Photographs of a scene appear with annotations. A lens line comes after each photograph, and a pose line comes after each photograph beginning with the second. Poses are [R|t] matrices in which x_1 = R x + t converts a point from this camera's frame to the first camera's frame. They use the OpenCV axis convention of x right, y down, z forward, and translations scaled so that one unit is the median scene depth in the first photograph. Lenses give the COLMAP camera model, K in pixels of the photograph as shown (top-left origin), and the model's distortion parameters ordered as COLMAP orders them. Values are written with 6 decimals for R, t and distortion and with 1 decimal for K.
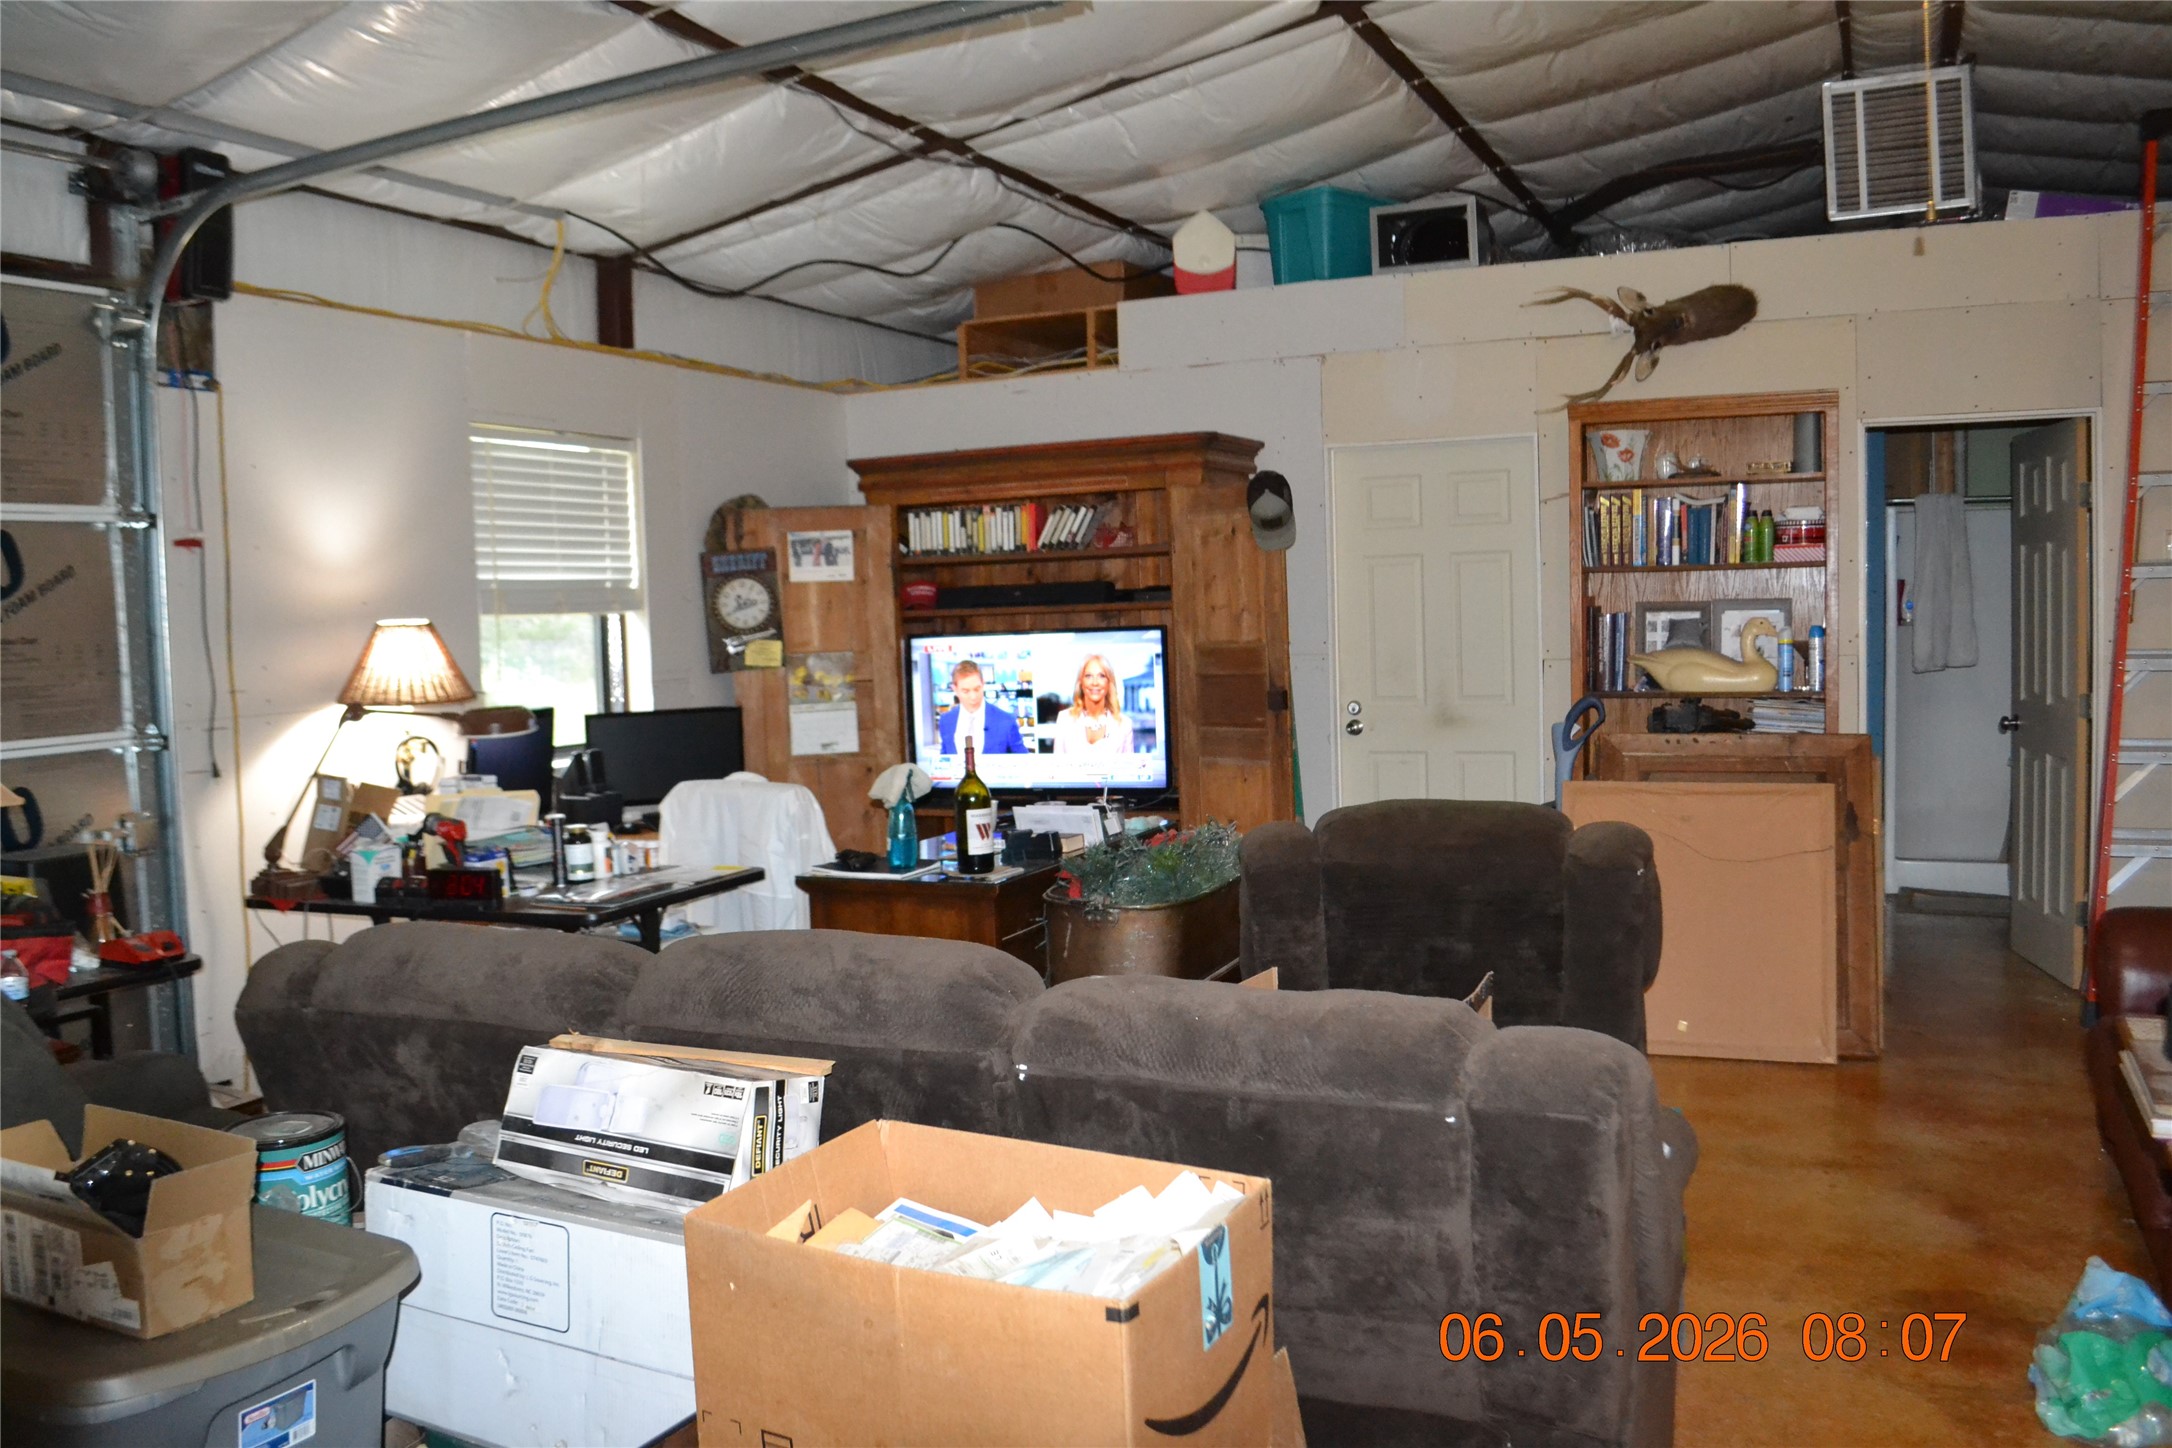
lens RADIAL K [[1745.6, 0, 1086.0], [0, 1745.6, 724.0], [0, 0, 1]] dist [-0.085472, 0.015750]
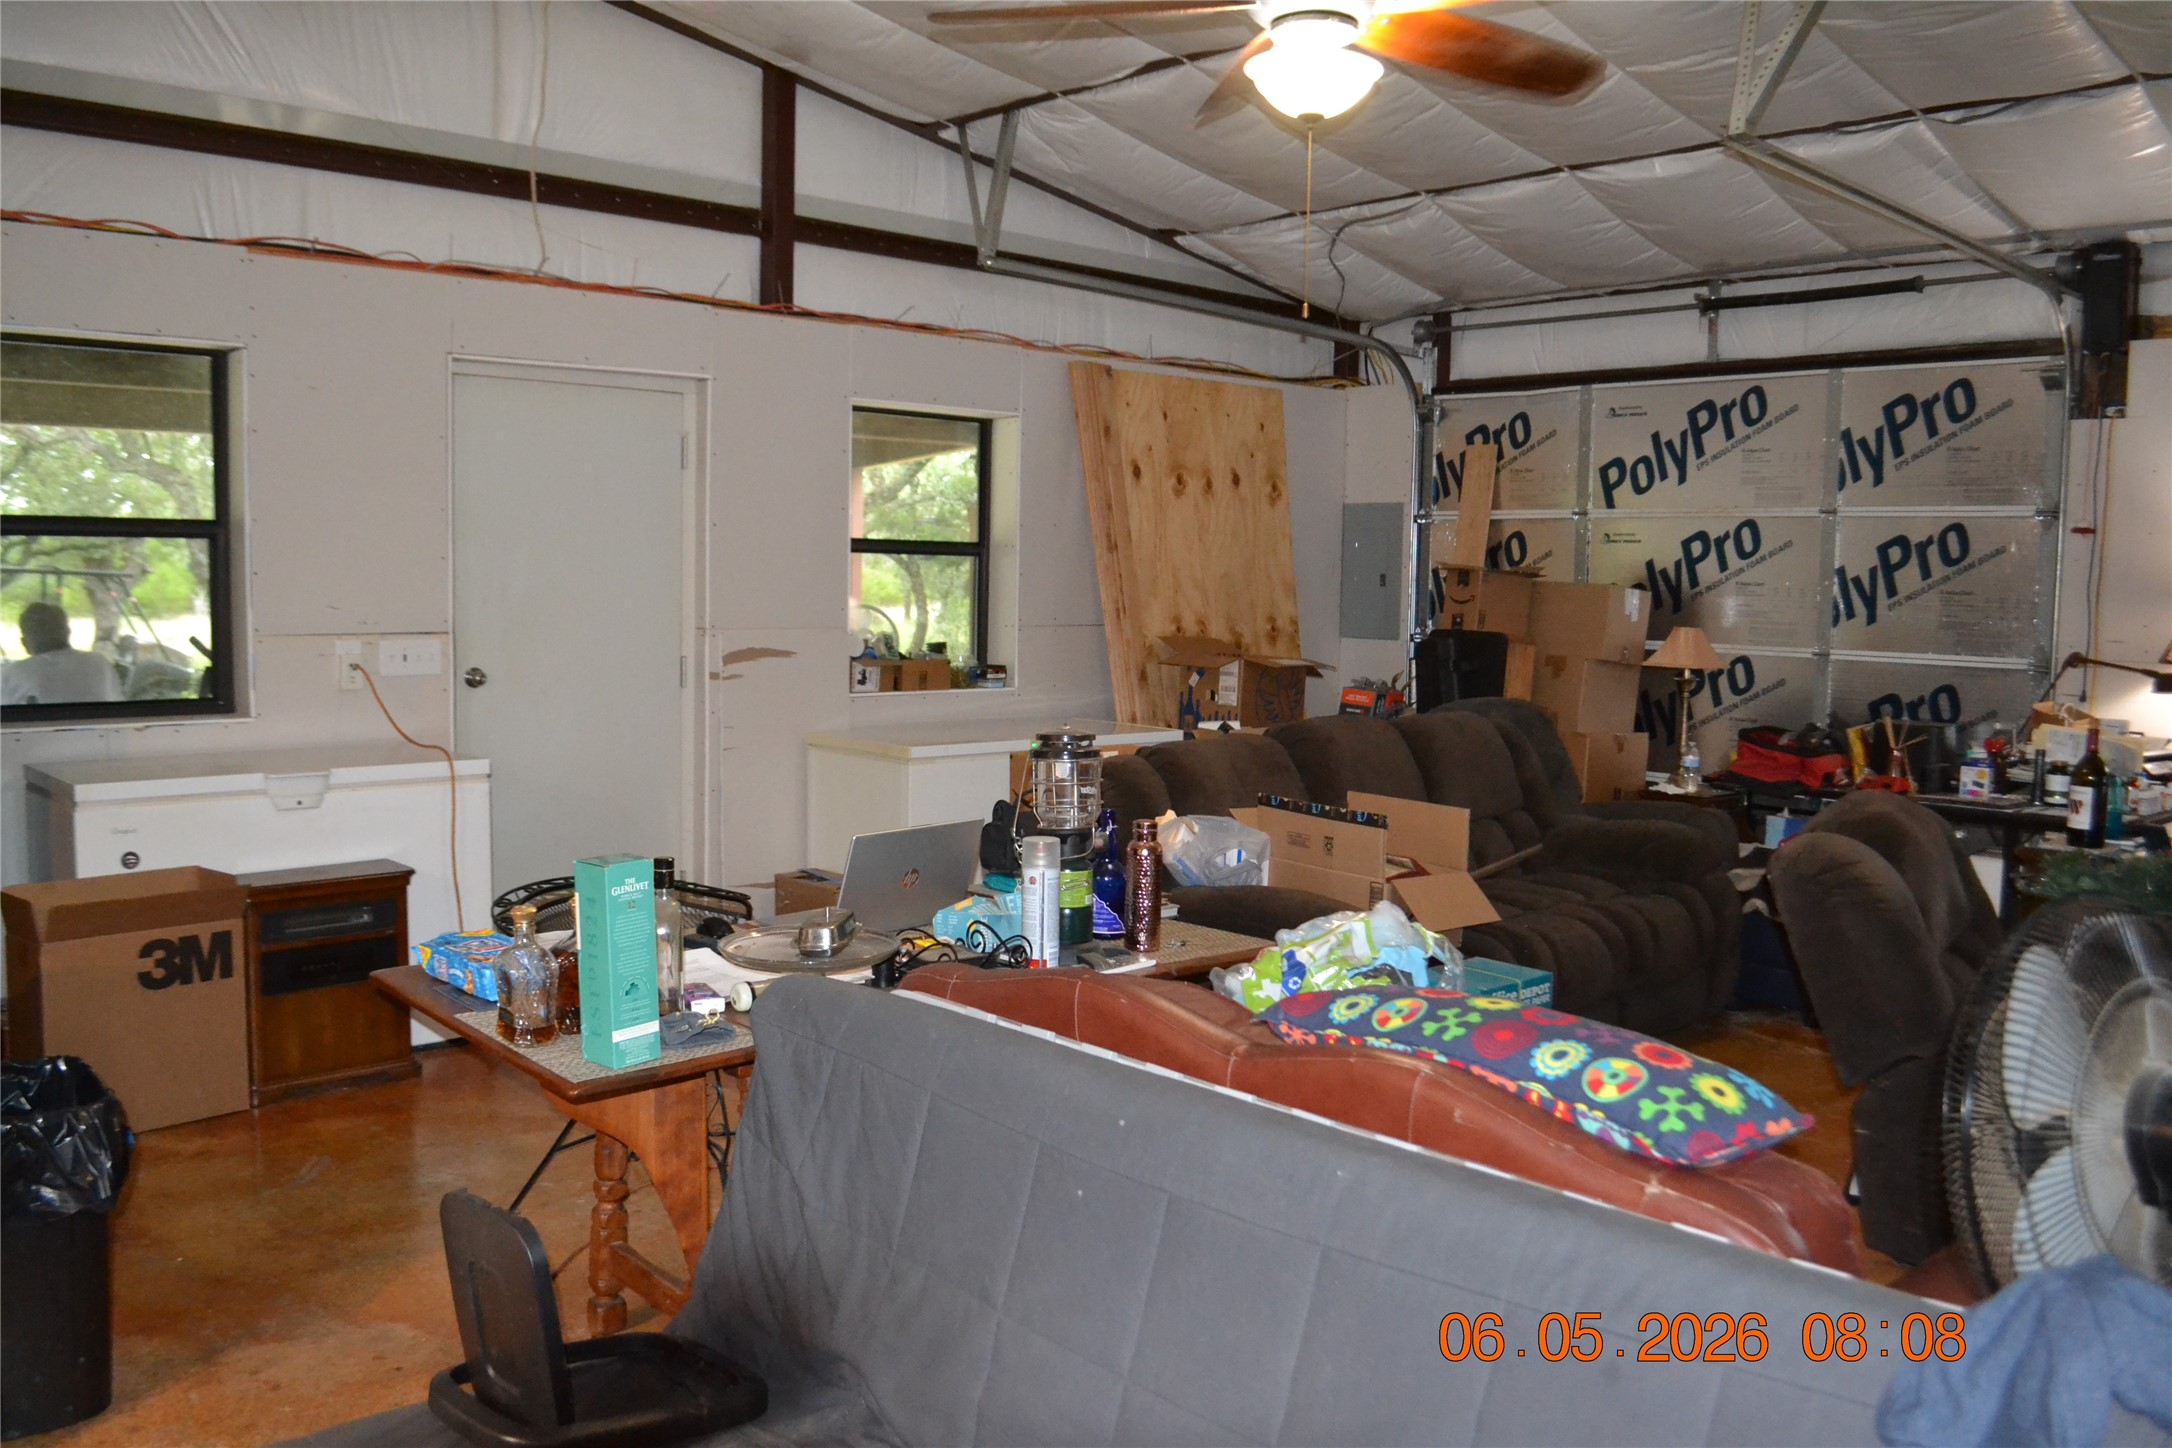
lens RADIAL K [[1745.6, 0, 1086.0], [0, 1745.6, 724.0], [0, 0, 1]] dist [-0.085472, 0.015750]
pose [[-0.371394, 0.106984, -0.922291, 0.771704], [-0.072059, 0.987022, 0.143510, -0.065382], [0.925675, 0.119758, -0.358865, 0.552546]]
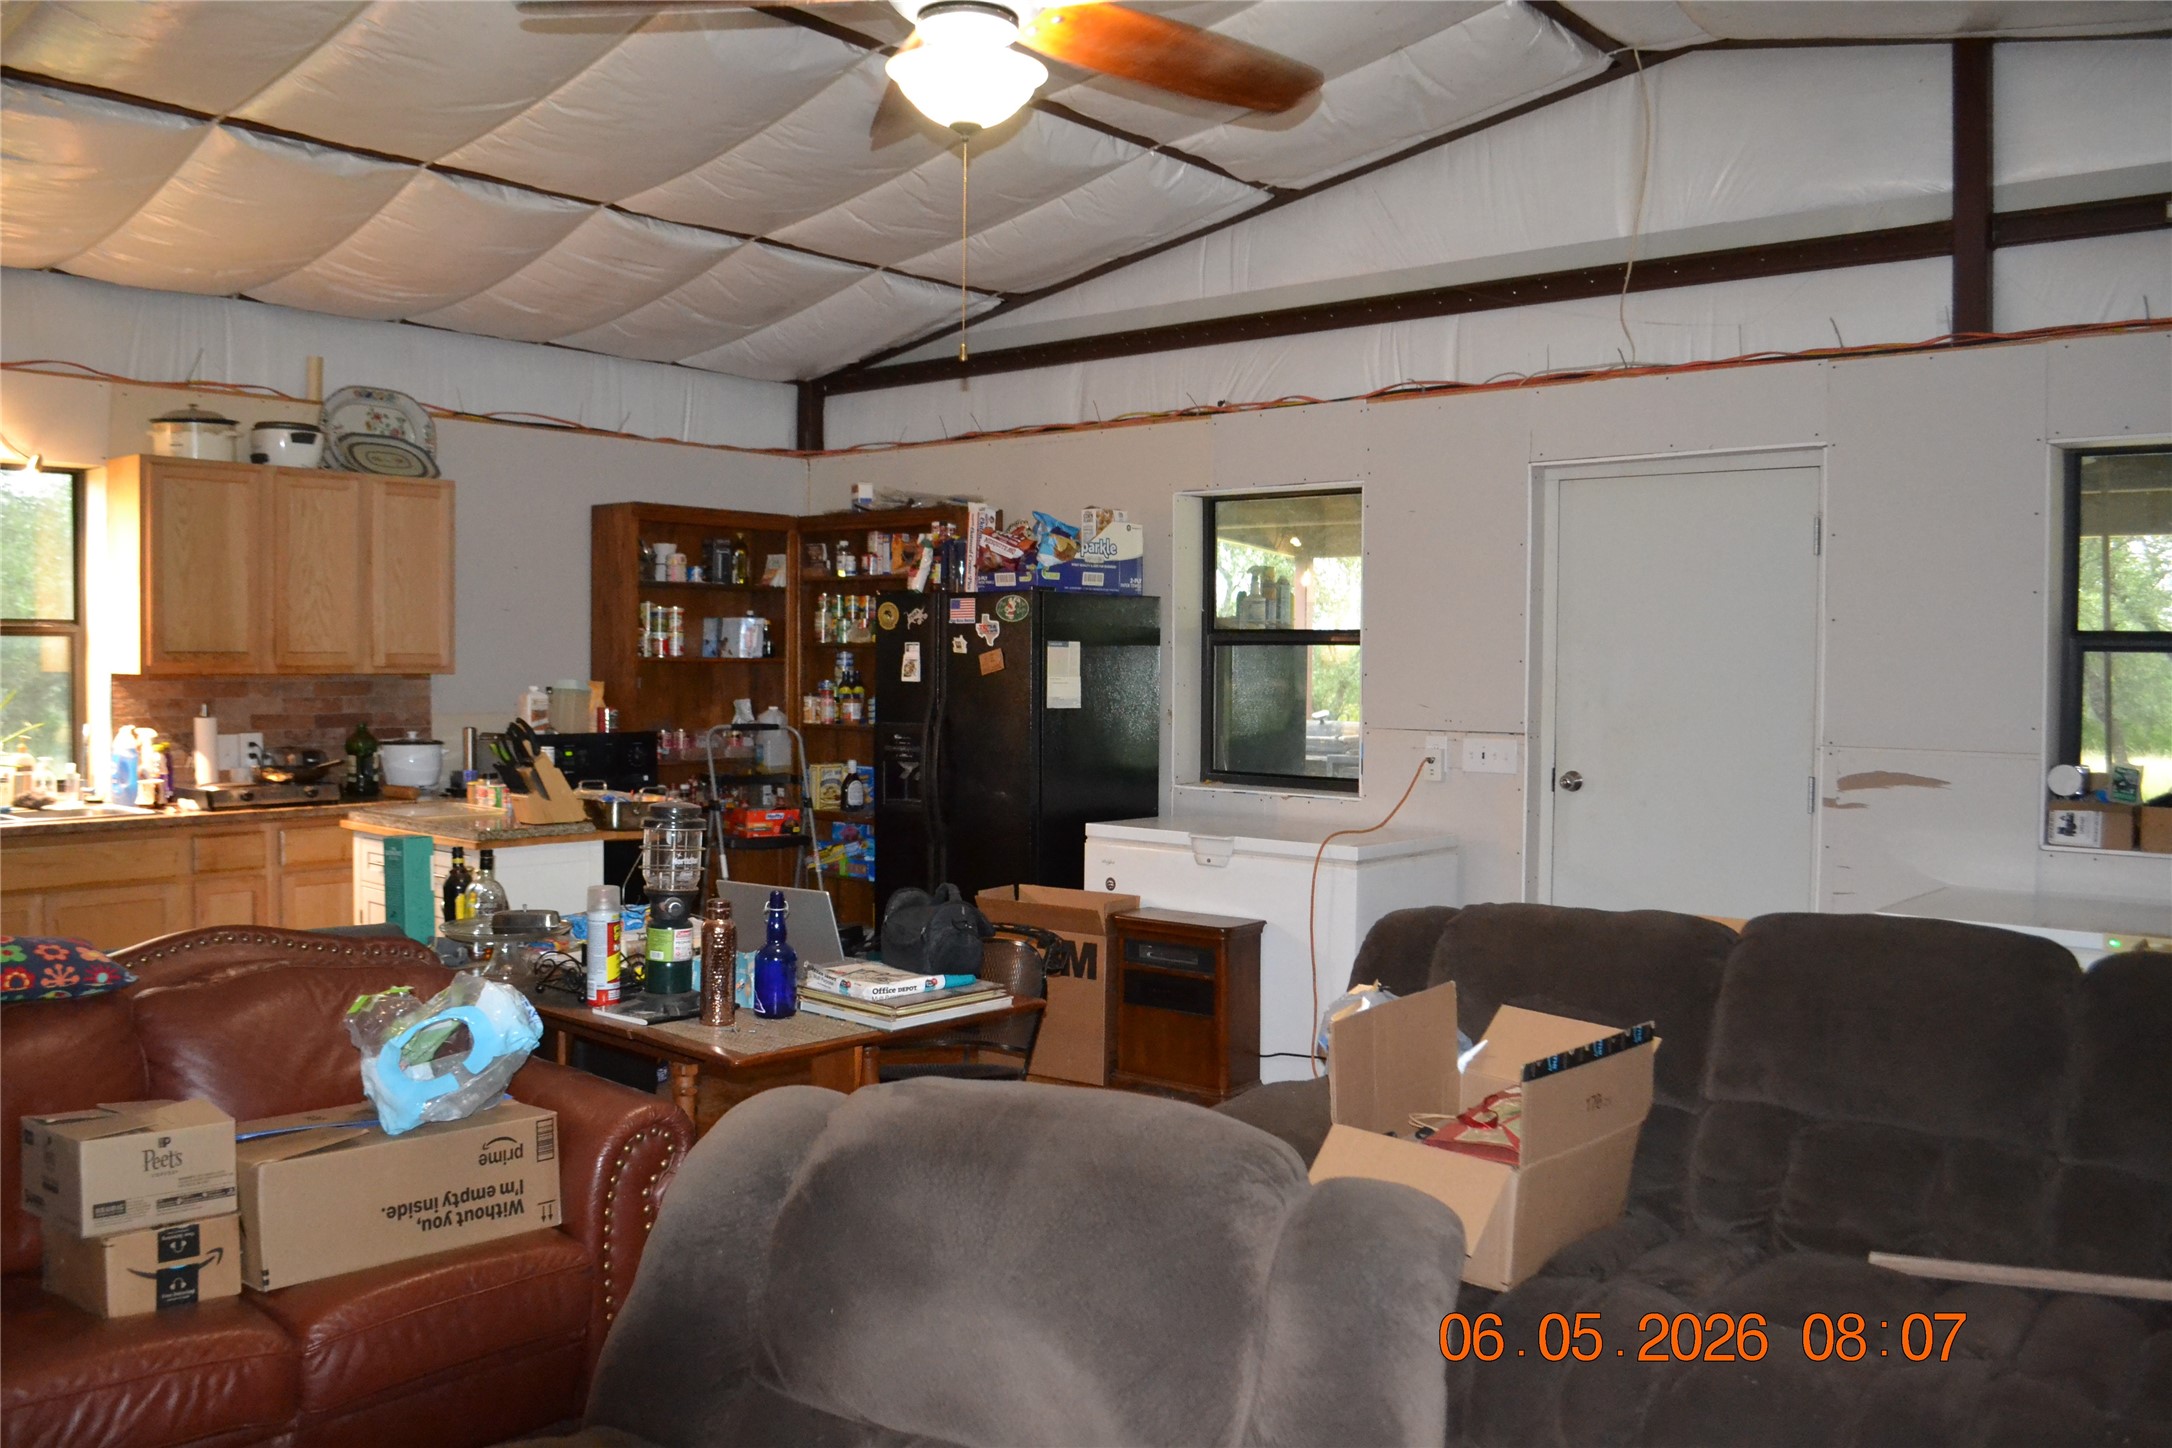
lens RADIAL K [[1745.6, 0, 1086.0], [0, 1745.6, 724.0], [0, 0, 1]] dist [-0.085472, 0.015750]
pose [[-0.966301, 0.015548, 0.256943, 0.014545], [0.043123, 0.993845, 0.102038, -0.069644], [-0.253775, 0.109680, -0.961025, 0.882307]]
